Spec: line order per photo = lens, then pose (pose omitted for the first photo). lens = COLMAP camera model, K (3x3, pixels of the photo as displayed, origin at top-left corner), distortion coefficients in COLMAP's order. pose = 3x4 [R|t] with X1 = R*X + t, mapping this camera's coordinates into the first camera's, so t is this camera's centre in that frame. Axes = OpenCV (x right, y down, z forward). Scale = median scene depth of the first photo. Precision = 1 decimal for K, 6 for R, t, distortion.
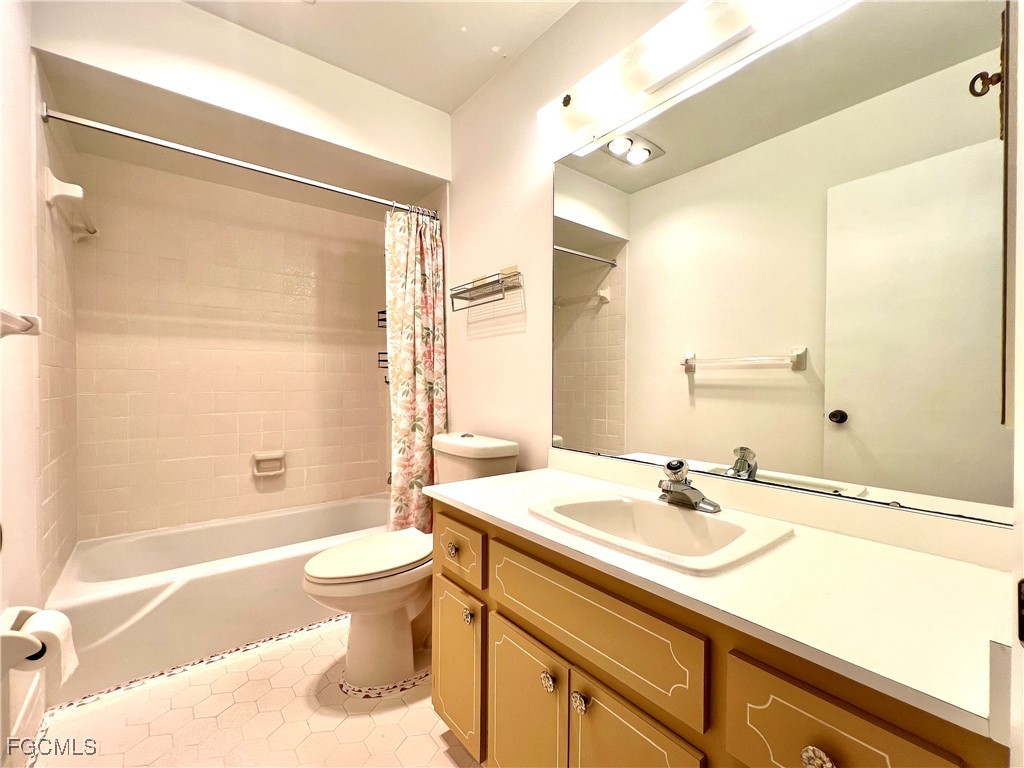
lens RADIAL K [[447.3, 0, 512.3], [0, 447.3, 385.6], [0, 0, 1]] dist [-0.002582, 0.000322]
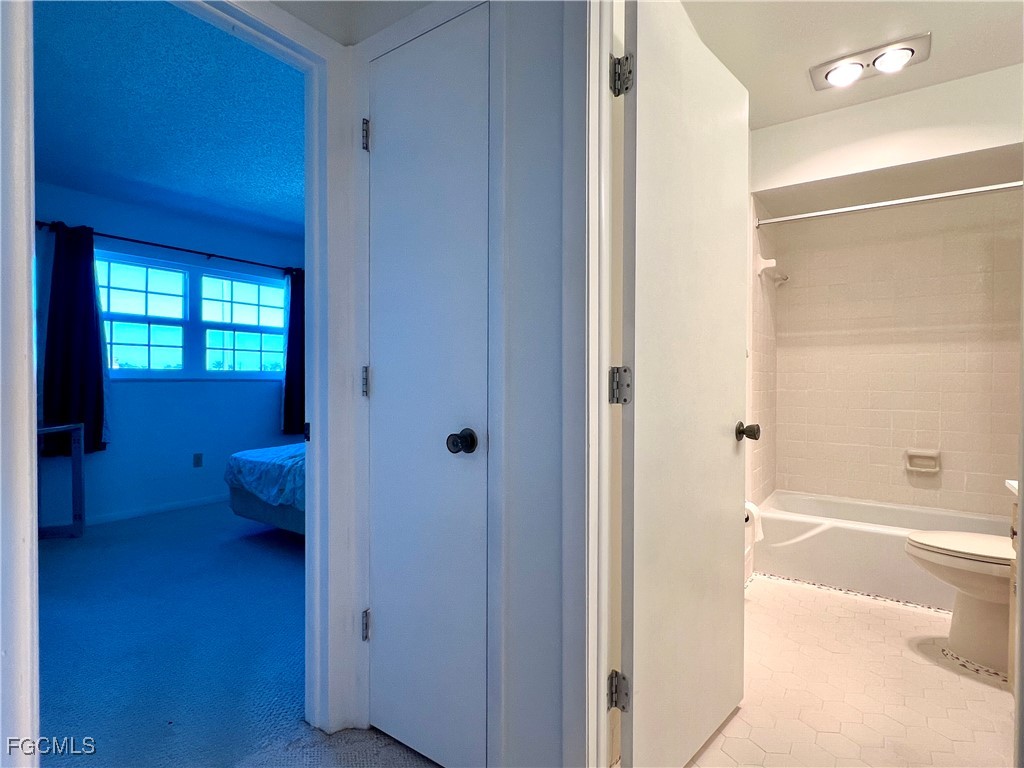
lens RADIAL K [[512.0, 0, 511.3], [0, 512.0, 381.7], [0, 0, 1]] dist [-0.001951, 0.000079]
pose [[0.275939, 0.006379, -0.961154, 0.349164], [-0.013982, 0.999899, 0.002622, 0.000416], [0.961073, 0.012716, 0.276001, -0.265494]]
